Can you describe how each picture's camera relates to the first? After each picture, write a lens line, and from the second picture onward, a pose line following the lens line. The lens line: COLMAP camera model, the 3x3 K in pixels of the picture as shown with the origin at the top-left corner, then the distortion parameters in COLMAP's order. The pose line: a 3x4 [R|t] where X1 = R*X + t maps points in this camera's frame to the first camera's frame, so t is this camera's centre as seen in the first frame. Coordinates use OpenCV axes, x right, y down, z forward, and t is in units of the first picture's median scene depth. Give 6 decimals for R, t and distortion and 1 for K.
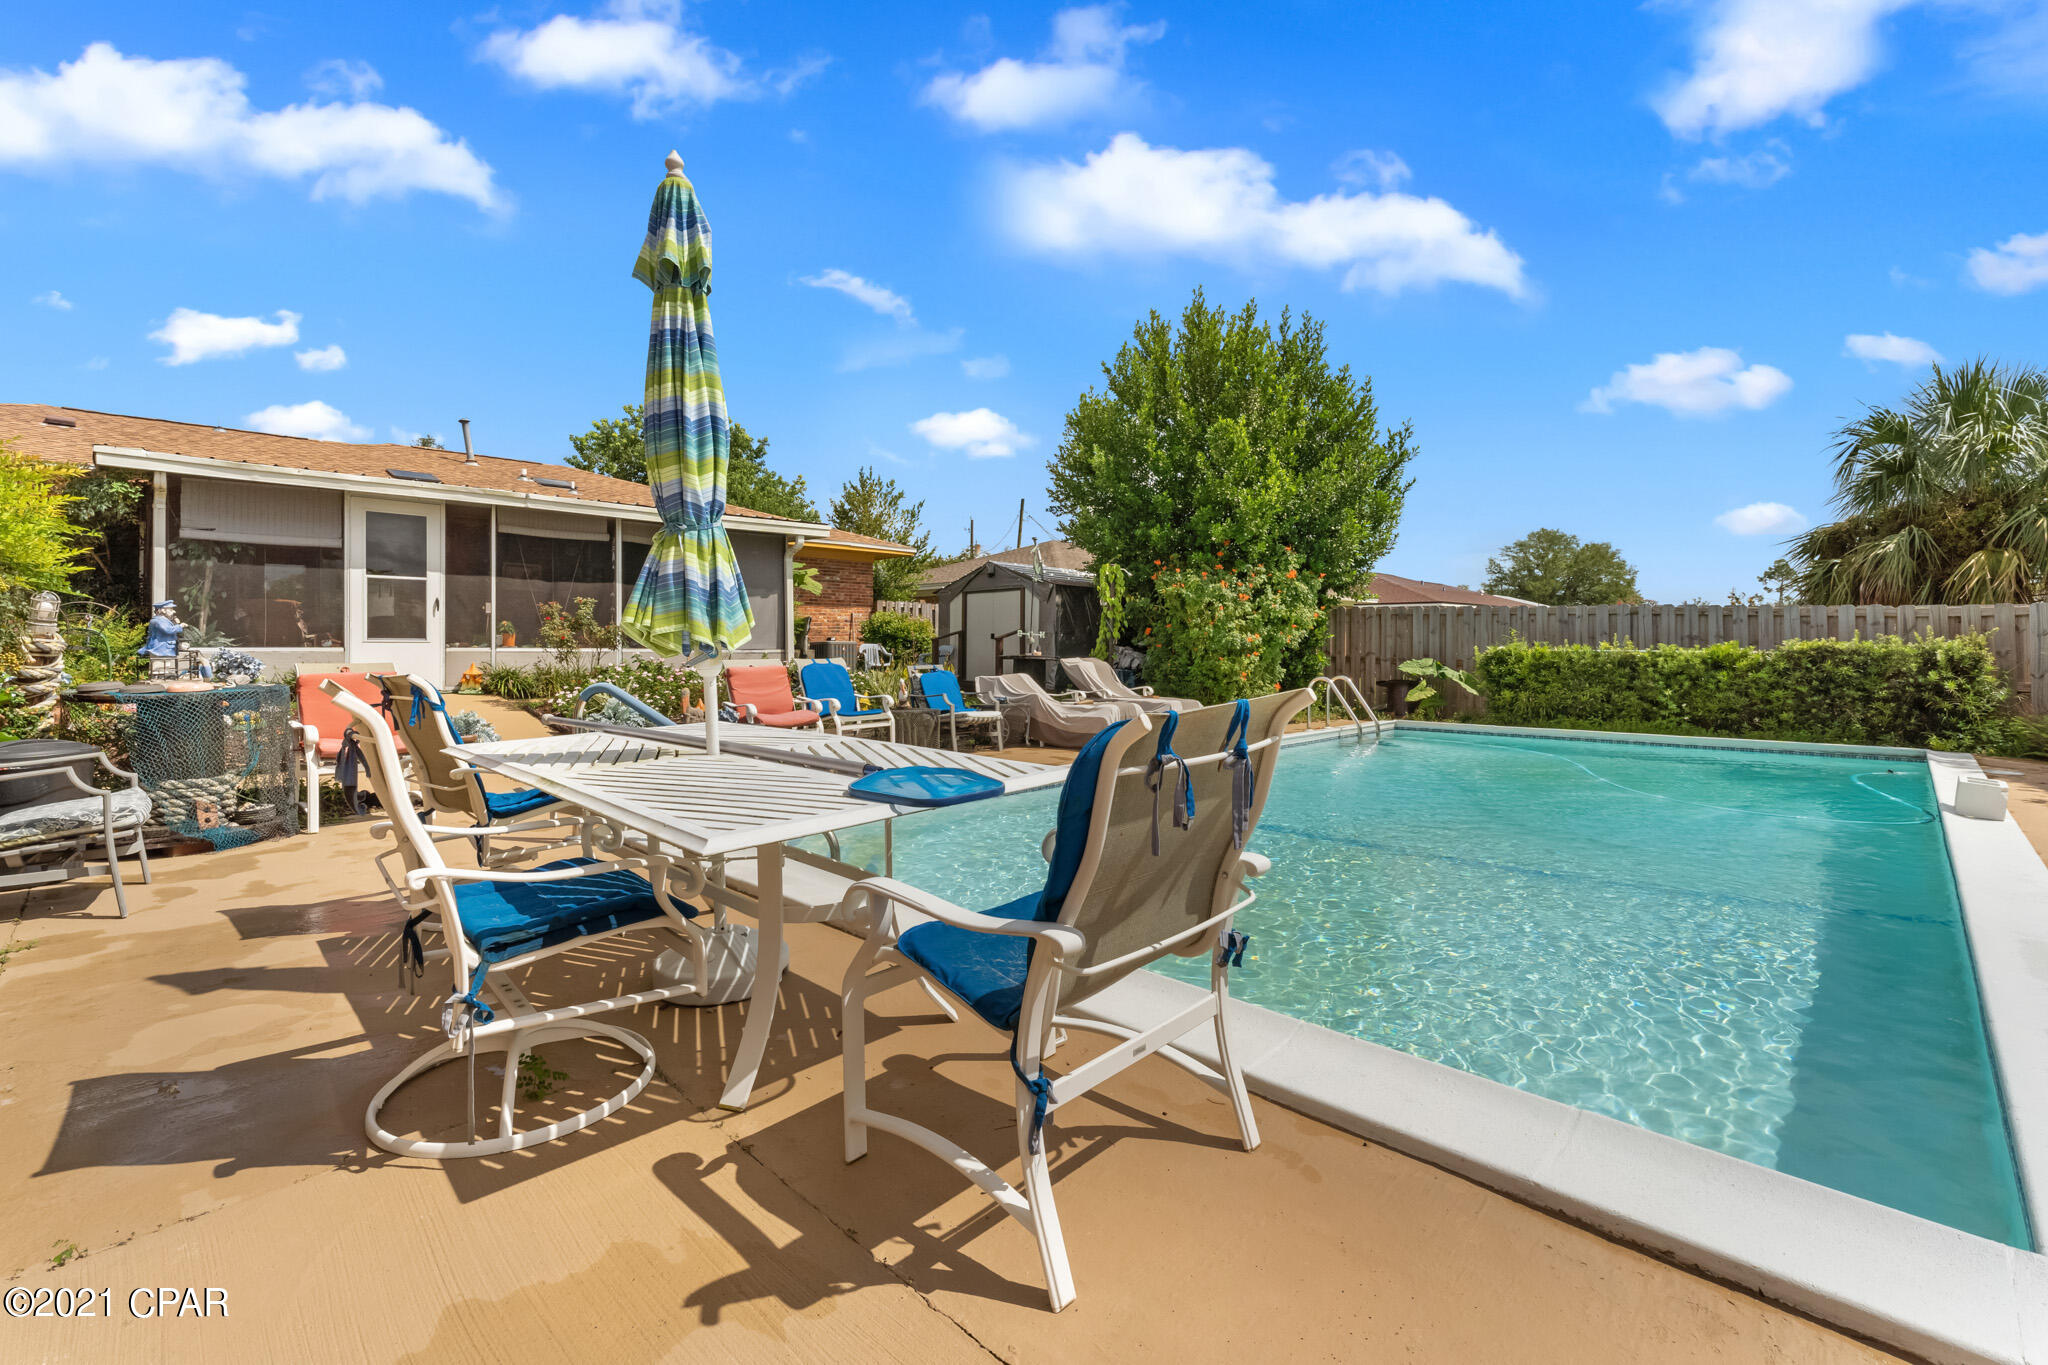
lens RADIAL K [[897.4, 0, 1010.5], [0, 897.4, 645.1], [0, 0, 1]] dist [-0.001438, -0.000096]
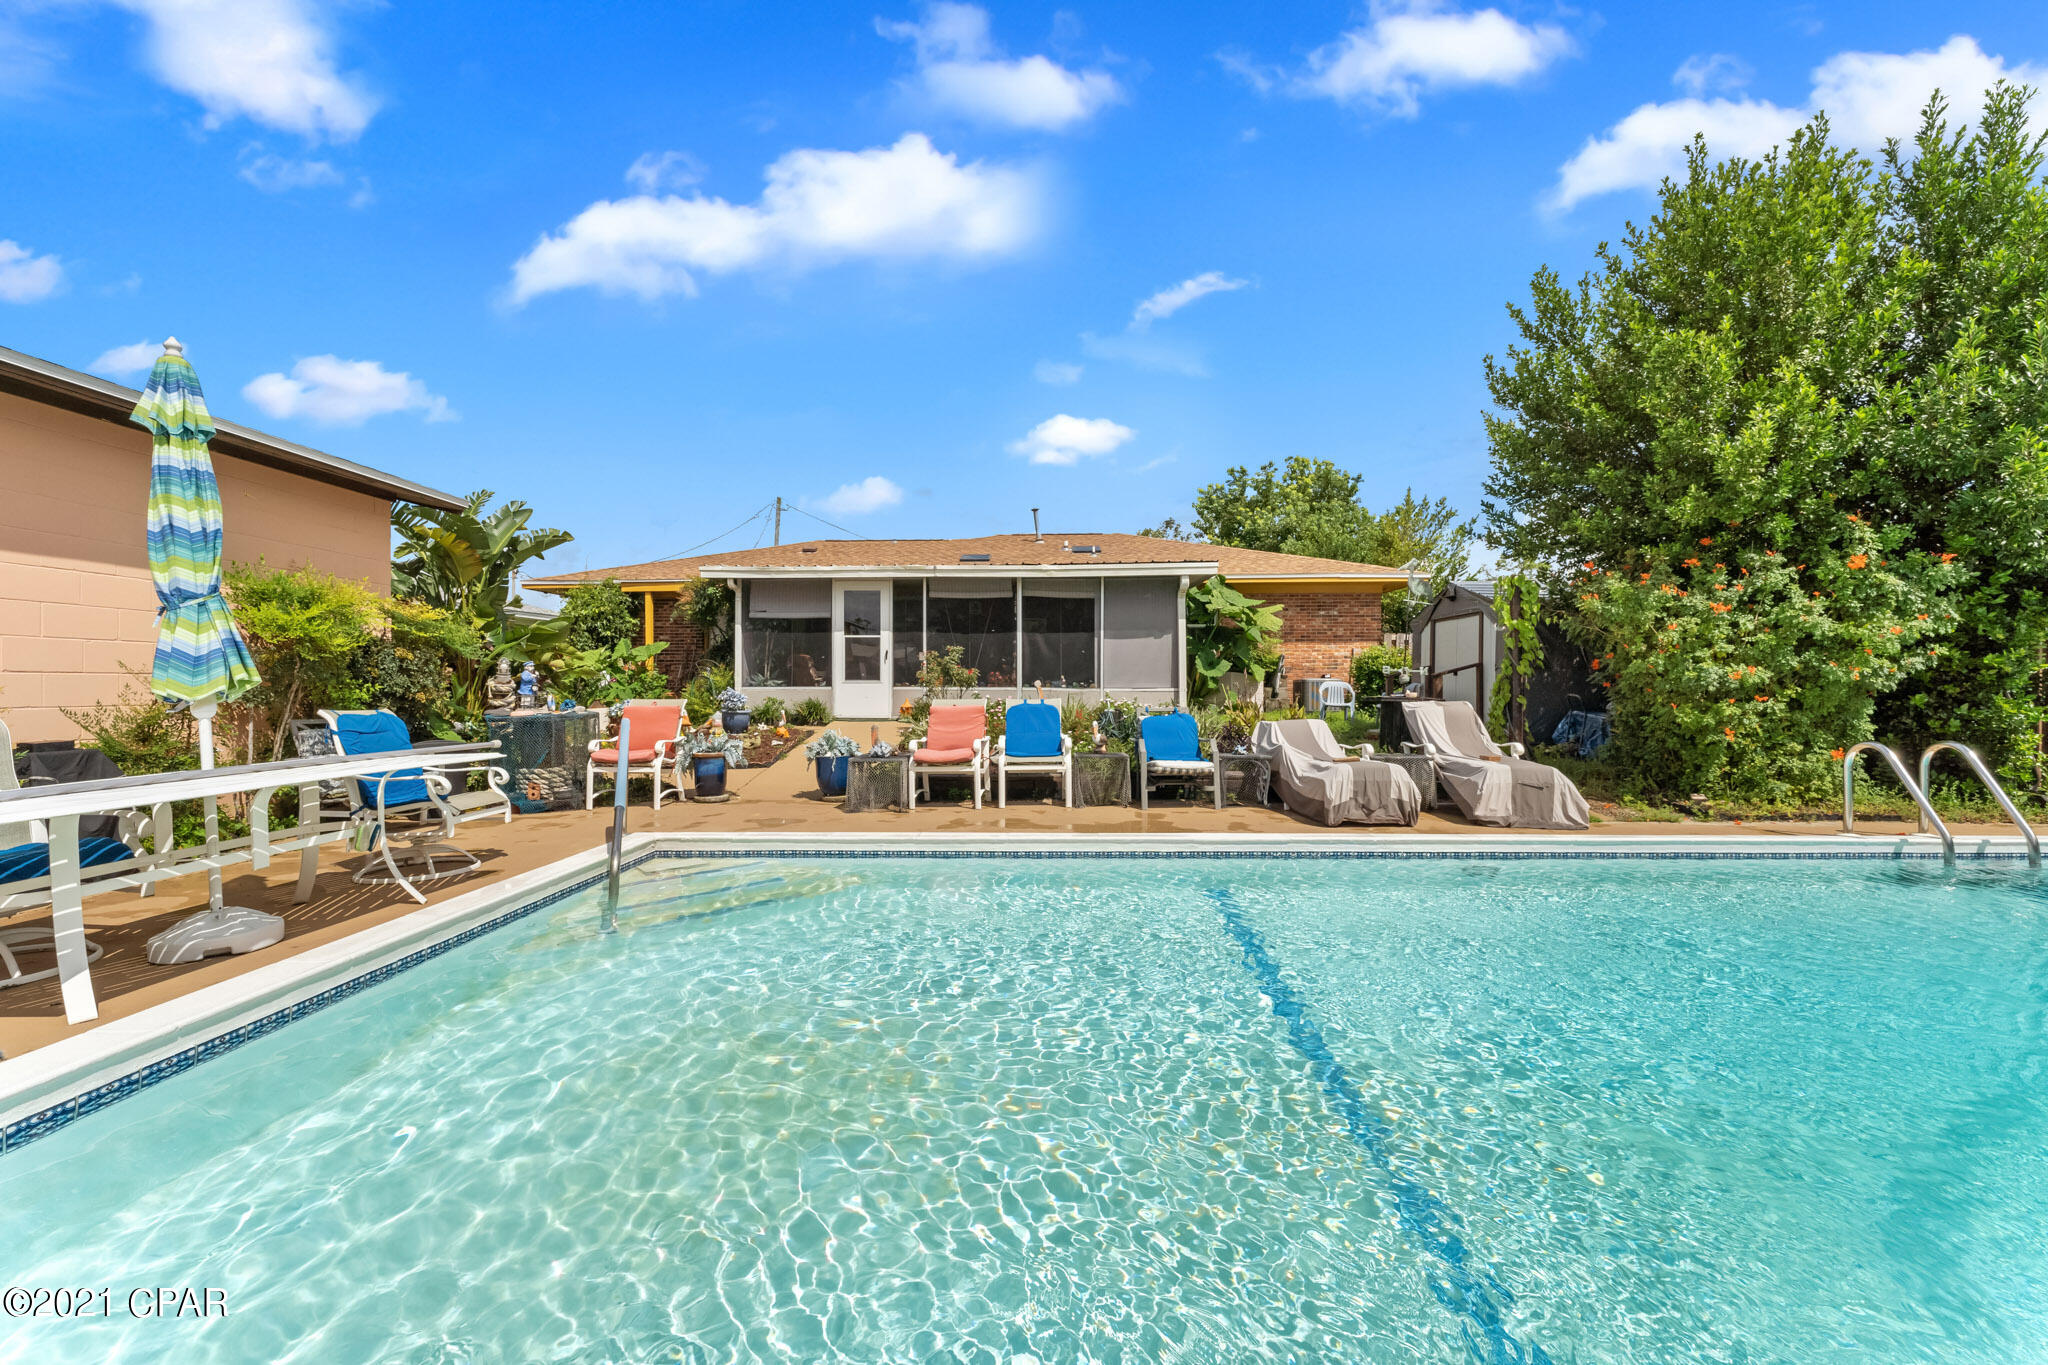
lens RADIAL K [[816.7, 0, 1011.5], [0, 816.7, 678.1], [0, 0, 1]] dist [-0.001283, -0.000145]
pose [[0.685937, -0.004945, -0.727644, 0.364119], [0.003475, 0.999988, -0.003521, -0.004668], [0.727653, -0.000113, 0.685946, 0.273939]]
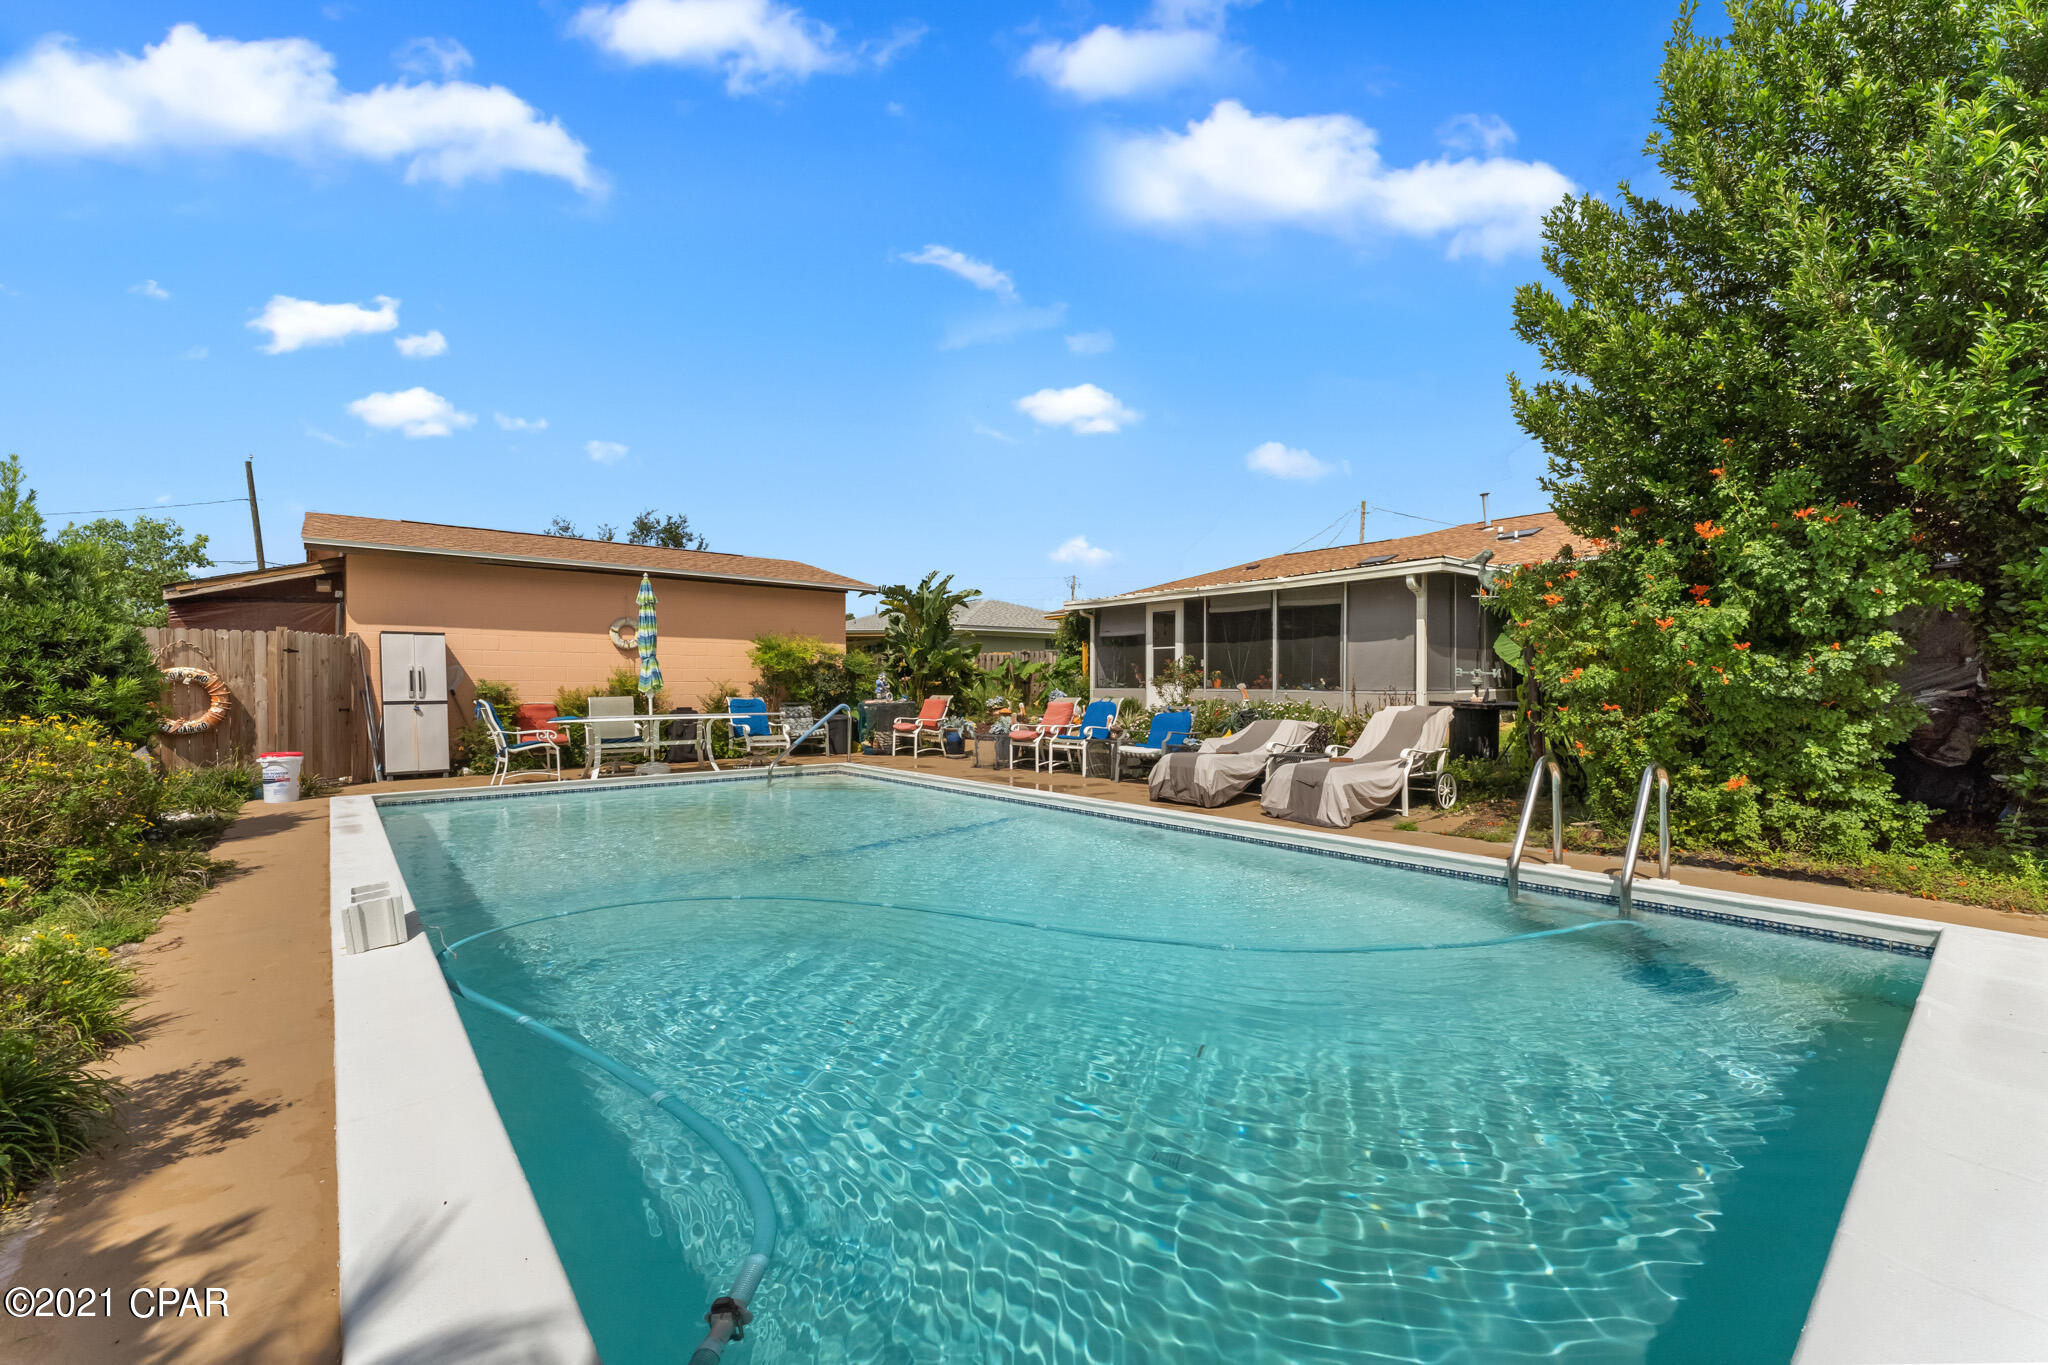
lens RADIAL K [[816.7, 0, 1015.8], [0, 816.7, 687.5], [0, 0, 1]] dist [-0.001283, -0.000145]
pose [[-0.086639, 0.005261, -0.996226, 0.842297], [0.006870, 0.999965, 0.004684, -0.006734], [0.996216, -0.006438, -0.086672, 0.779568]]
